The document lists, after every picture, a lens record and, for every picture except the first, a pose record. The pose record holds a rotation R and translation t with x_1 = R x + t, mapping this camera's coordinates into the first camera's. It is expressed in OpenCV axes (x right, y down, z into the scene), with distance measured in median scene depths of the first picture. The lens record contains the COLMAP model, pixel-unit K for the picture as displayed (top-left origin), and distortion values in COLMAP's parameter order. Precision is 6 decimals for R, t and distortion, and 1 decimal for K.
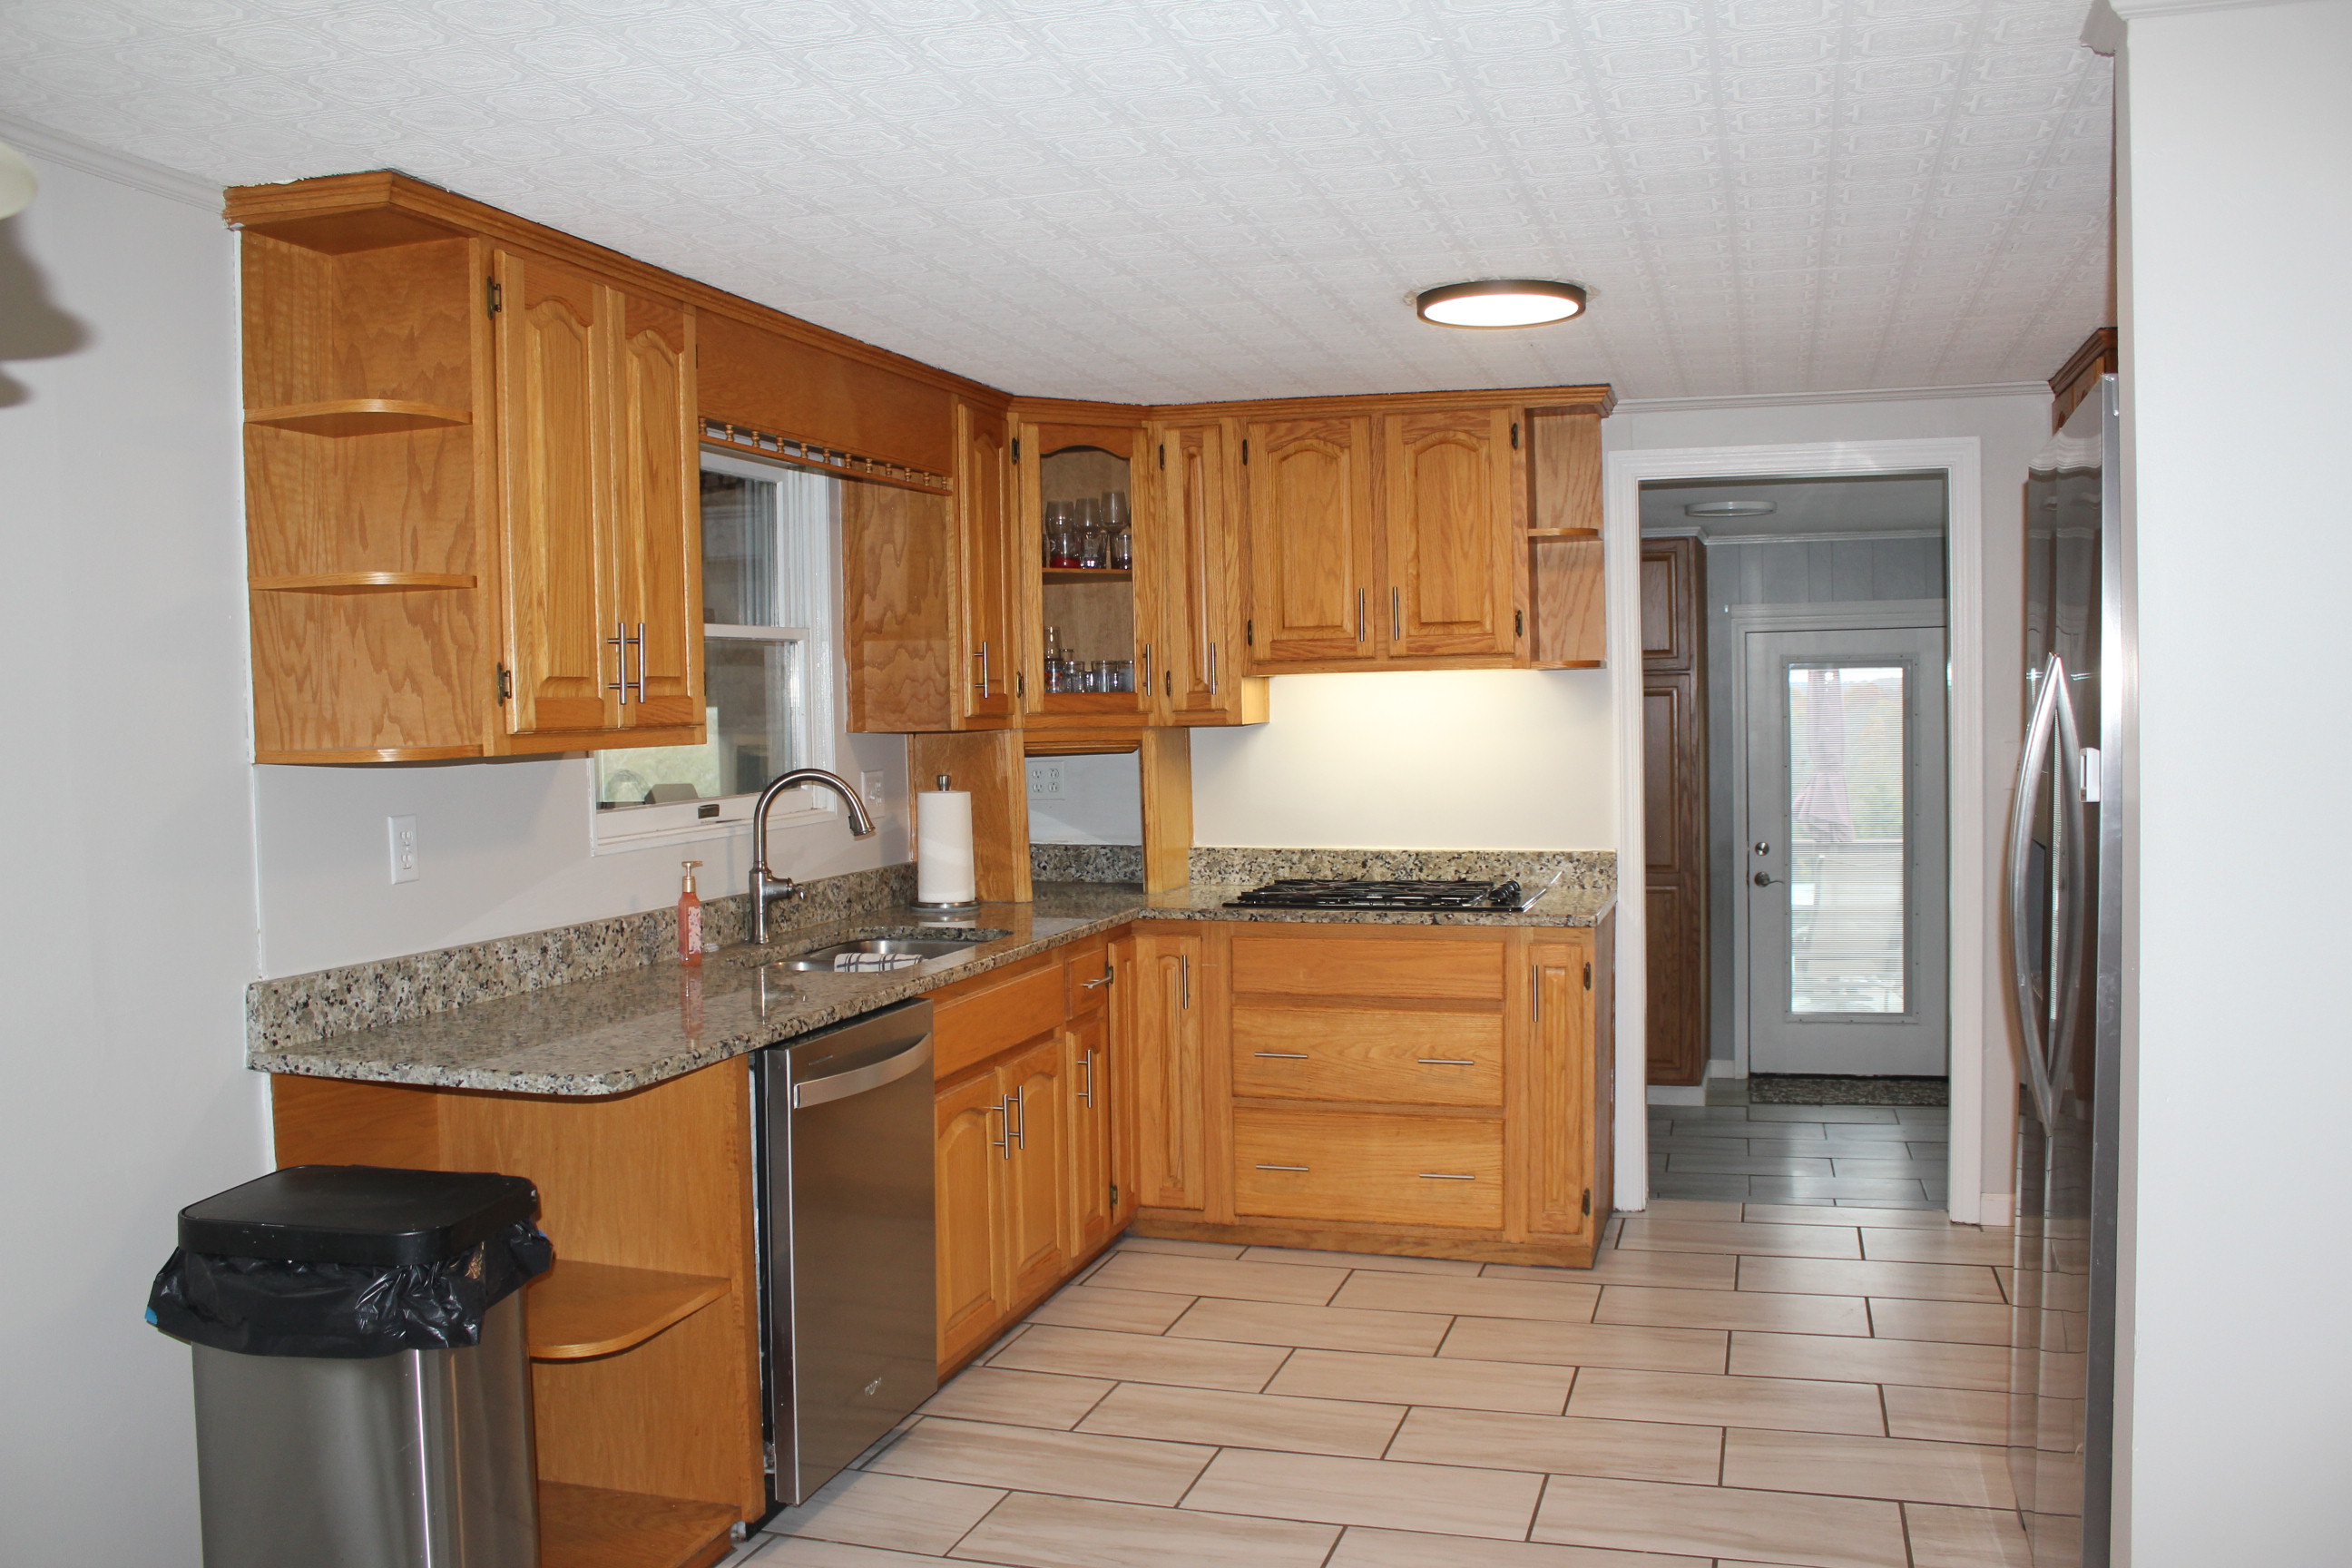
lens RADIAL K [[1982.3, 0, 1184.9], [0, 1982.3, 785.8], [0, 0, 1]] dist [-0.112059, 0.007726]
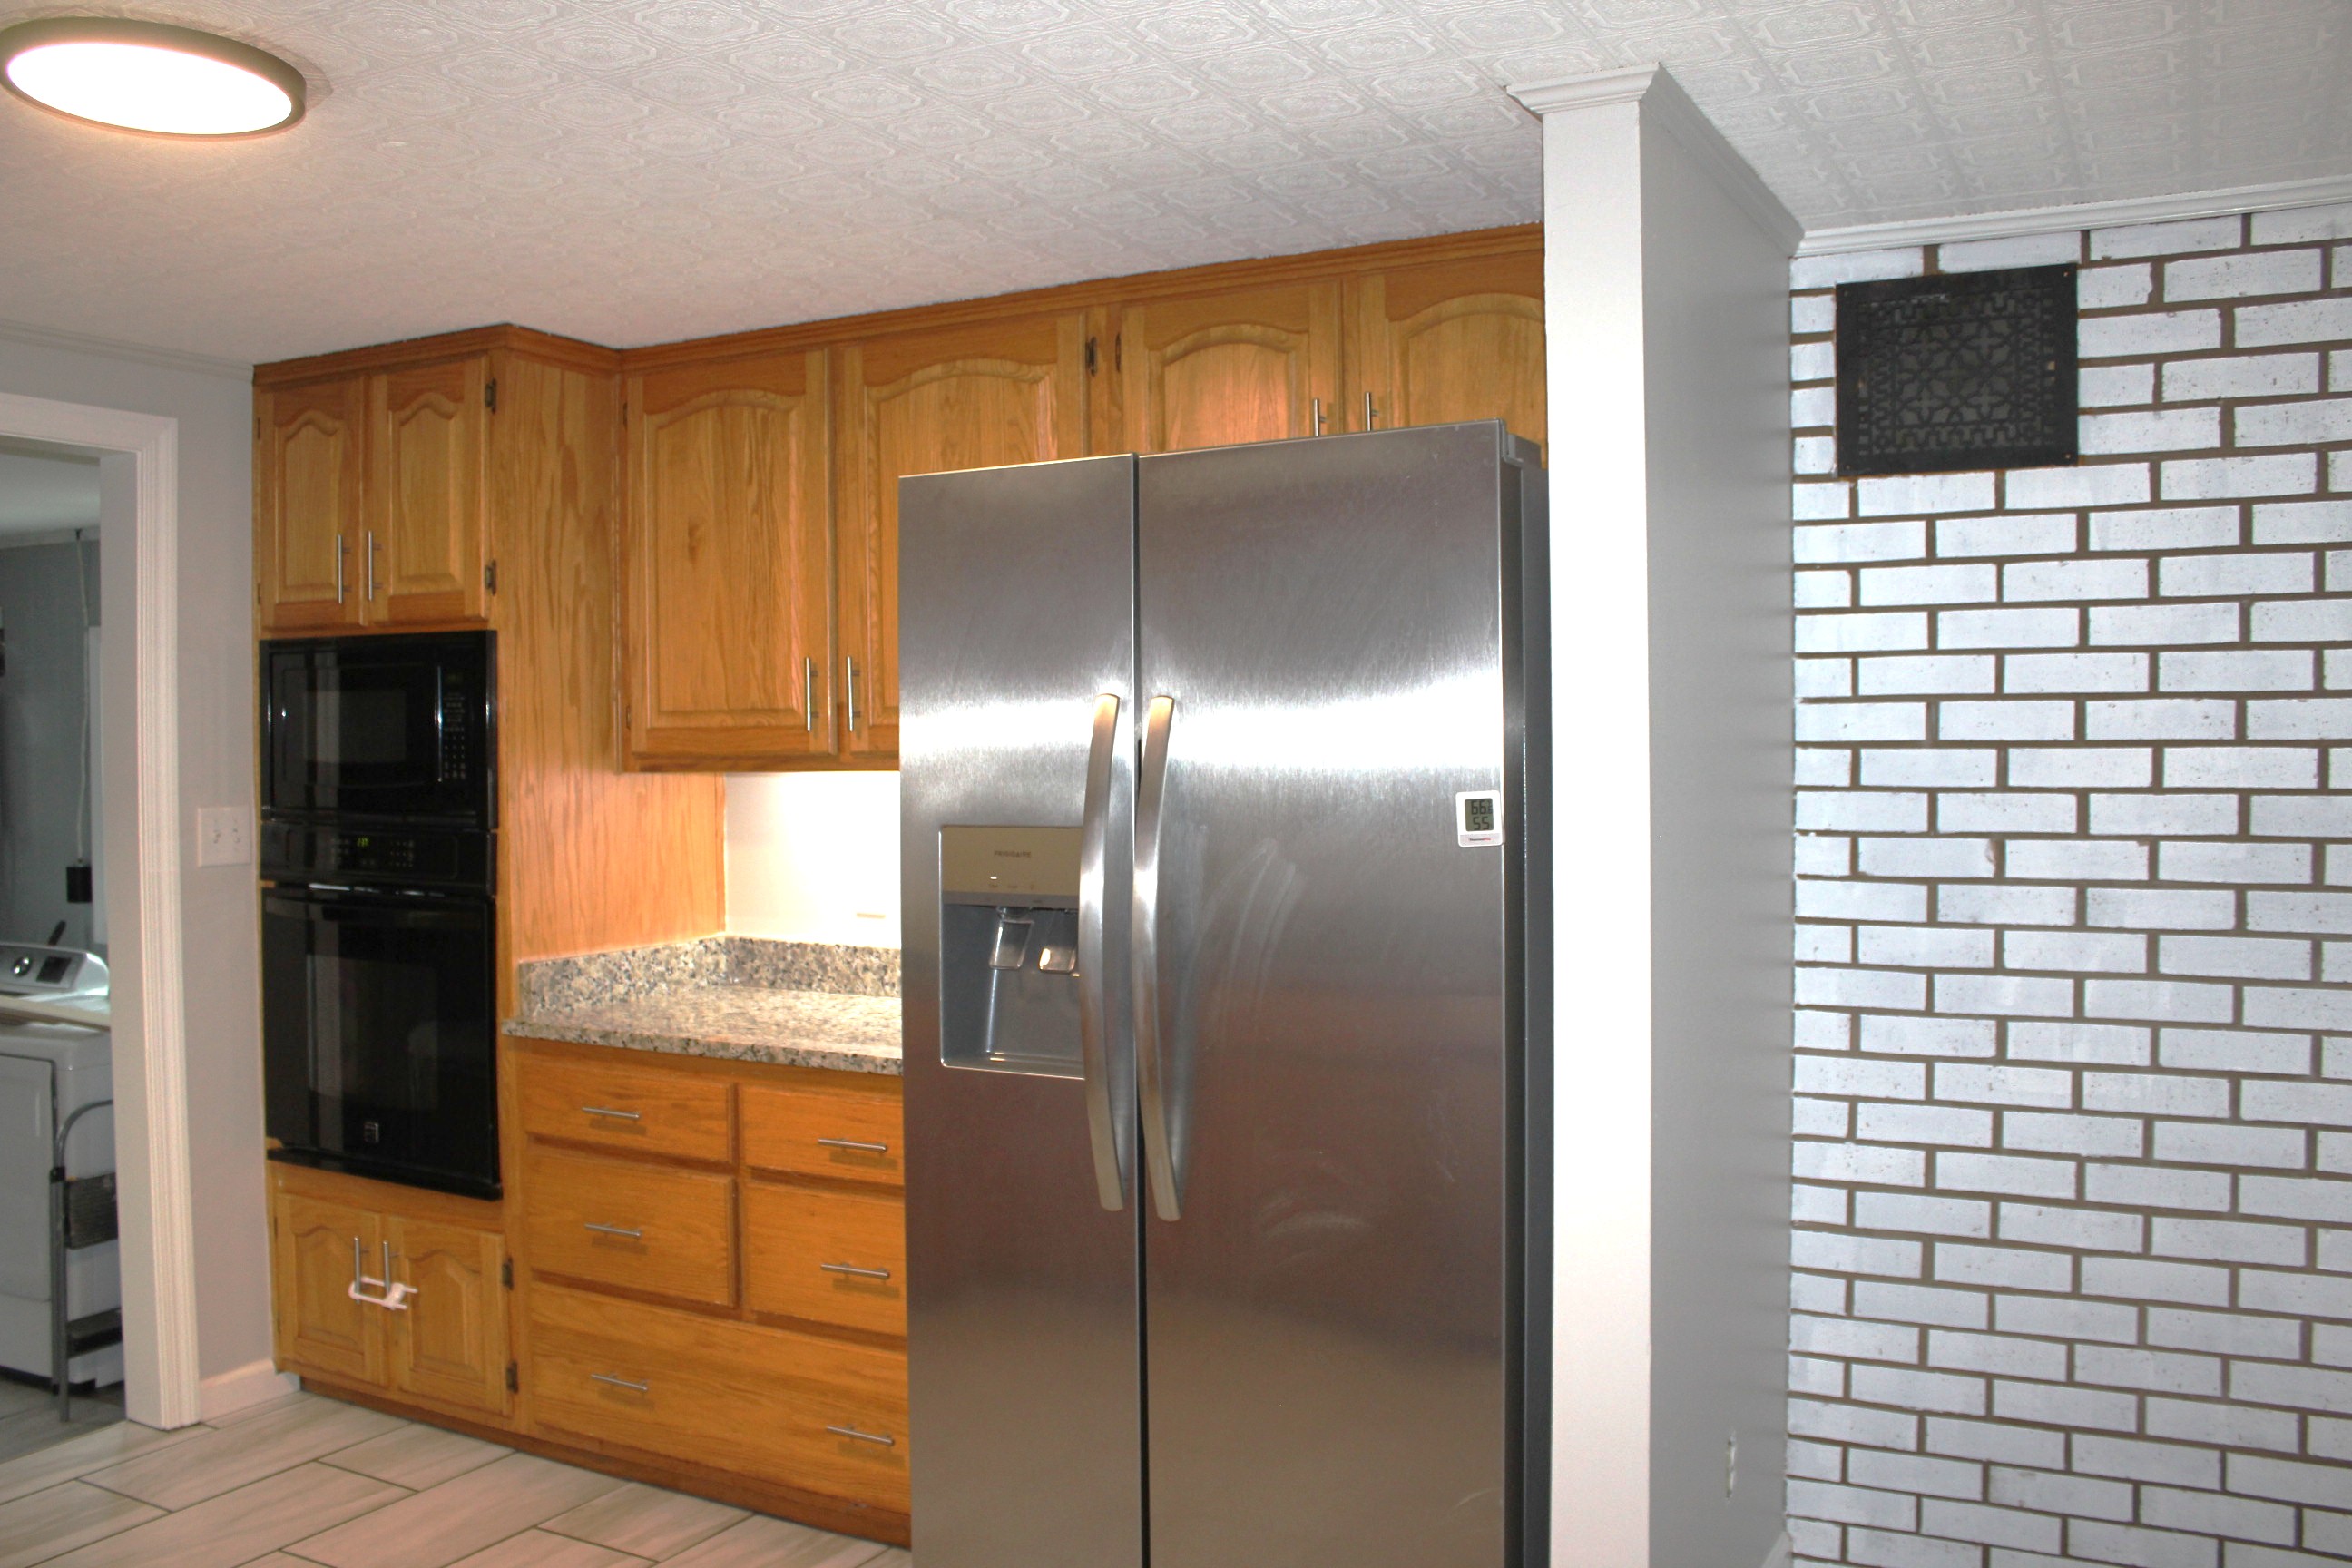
lens RADIAL K [[1975.6, 0, 1186.2], [0, 1975.6, 782.3], [0, 0, 1]] dist [-0.149423, 0.086500]
pose [[0.198082, -0.005664, 0.980169, -0.280247], [0.041996, 0.999114, -0.002714, -0.013860], [-0.979285, 0.041701, 0.198144, 0.468050]]
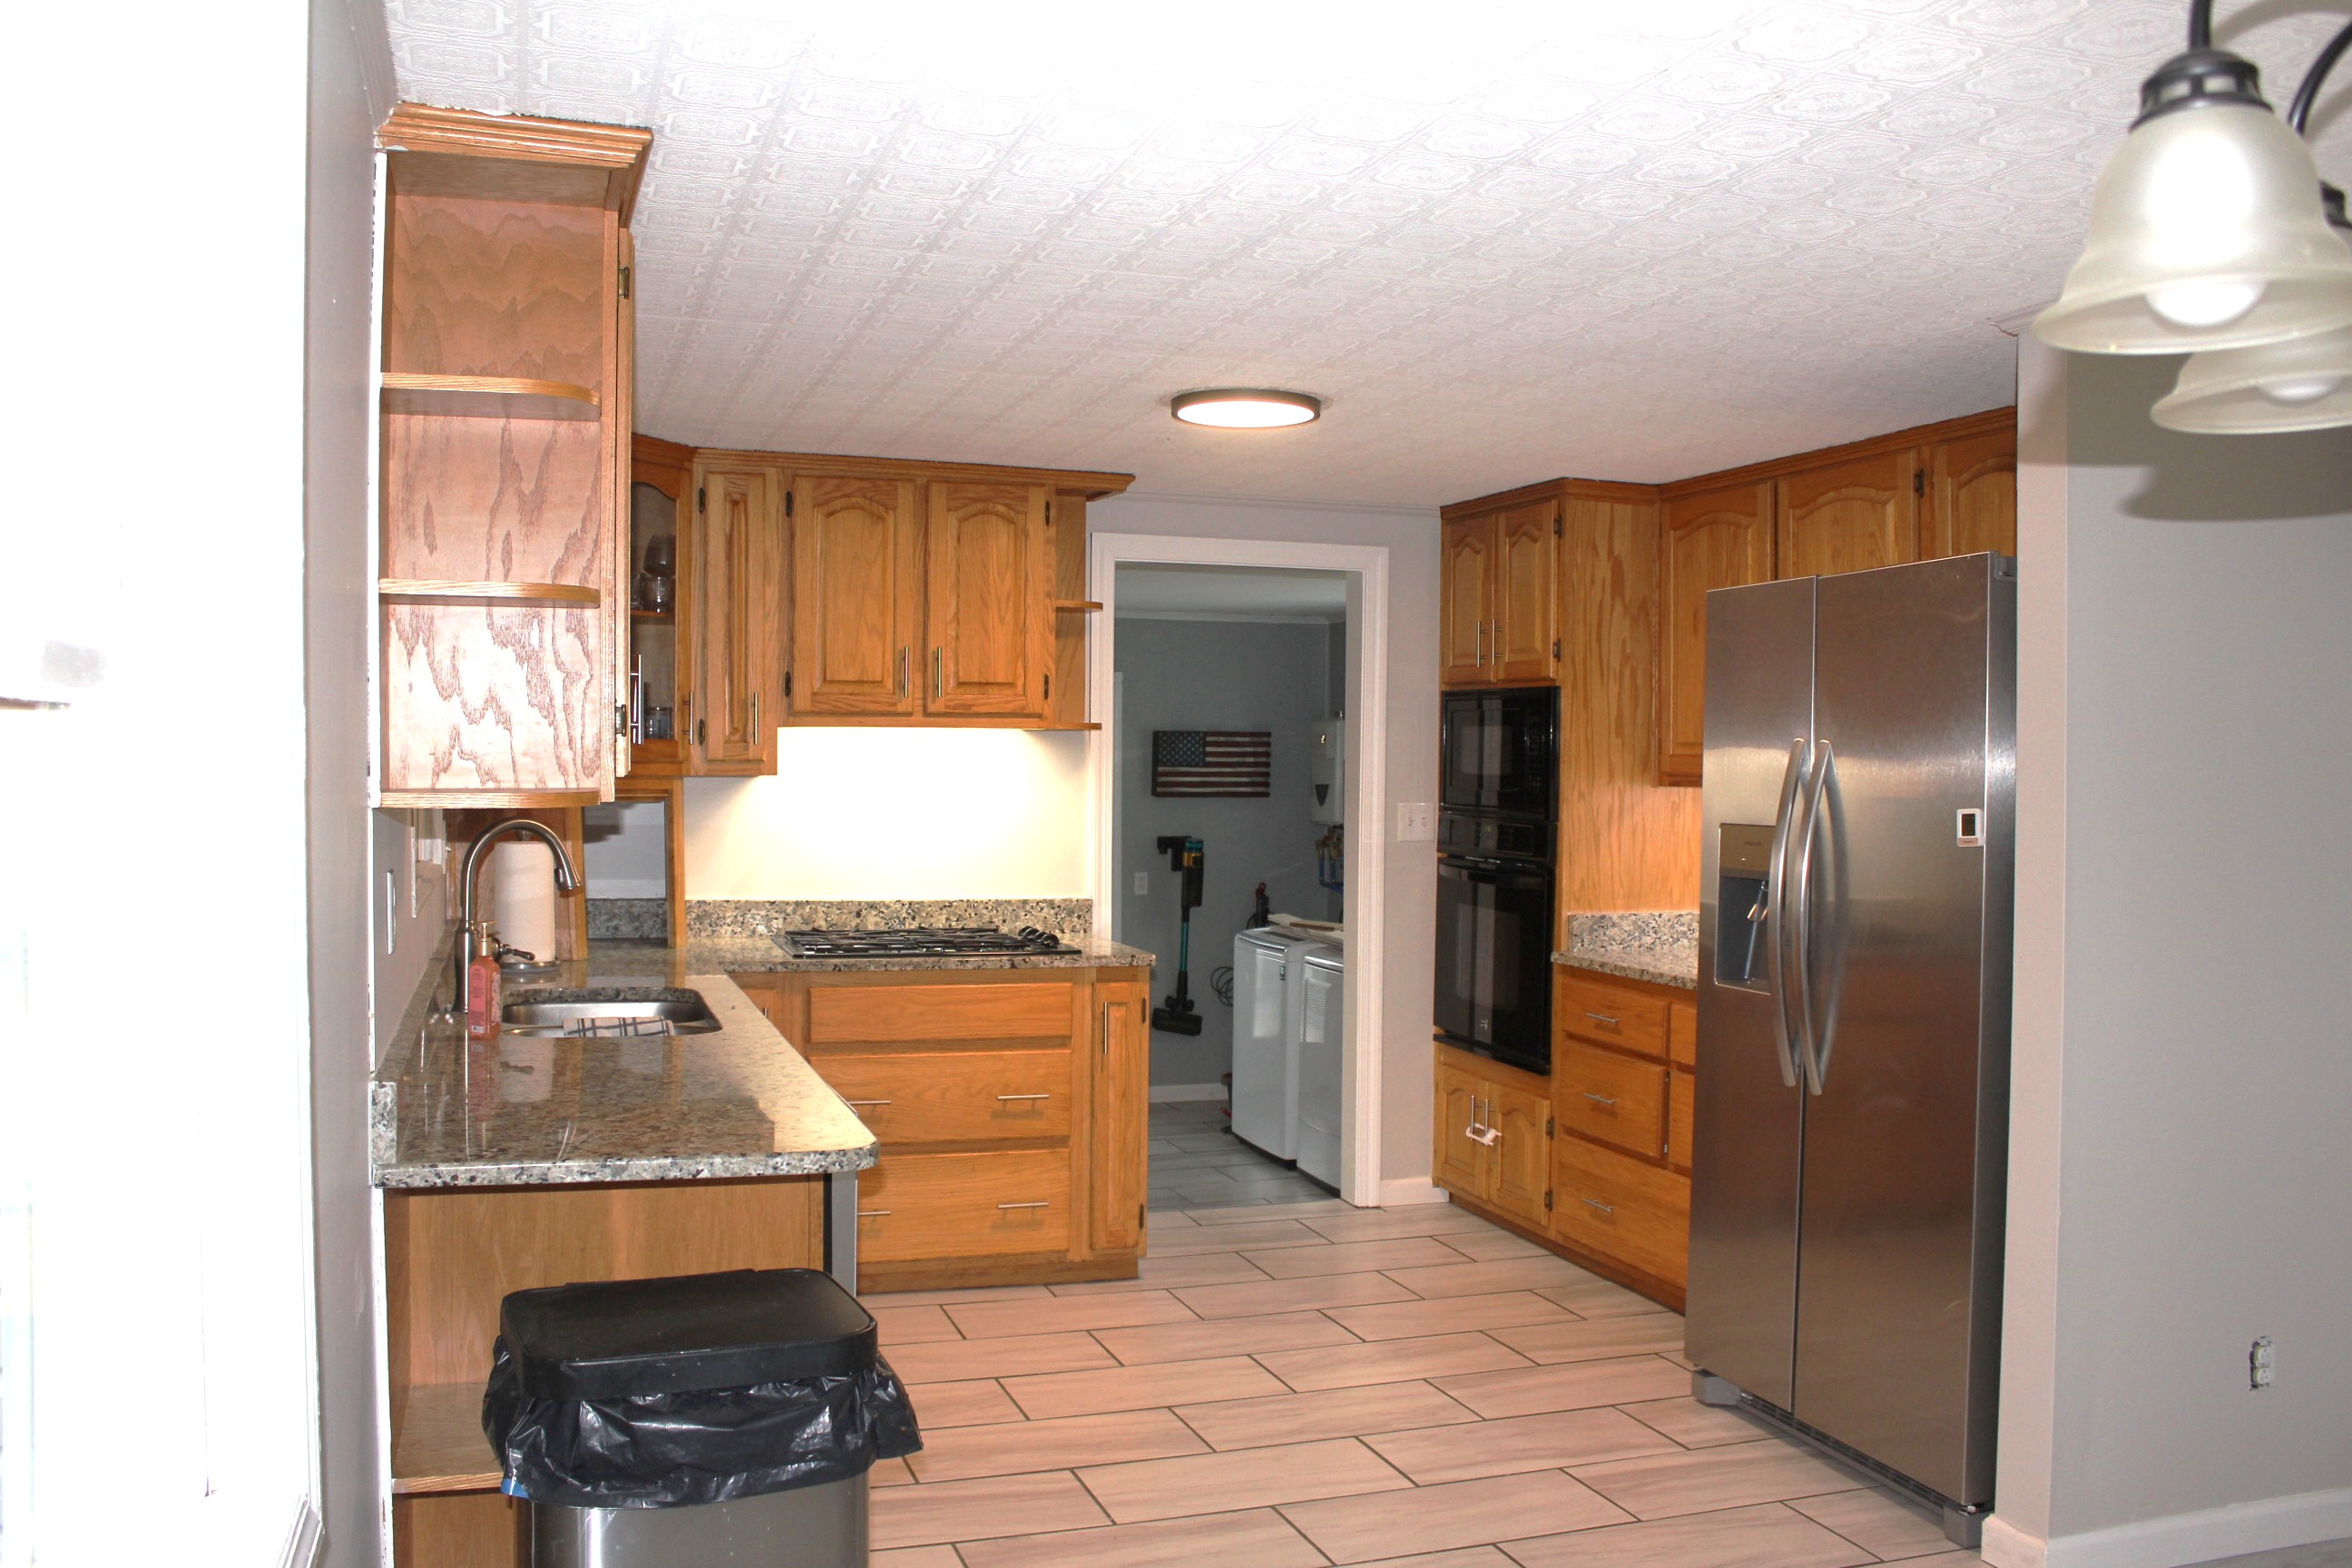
lens RADIAL K [[1975.6, 0, 1174.0], [0, 1975.6, 777.6], [0, 0, 1]] dist [-0.149423, 0.086500]
pose [[0.813101, 0.018461, 0.581829, -0.425015], [-0.000533, 0.999520, -0.030968, 0.000638], [-0.582122, 0.024870, 0.812721, 0.091227]]
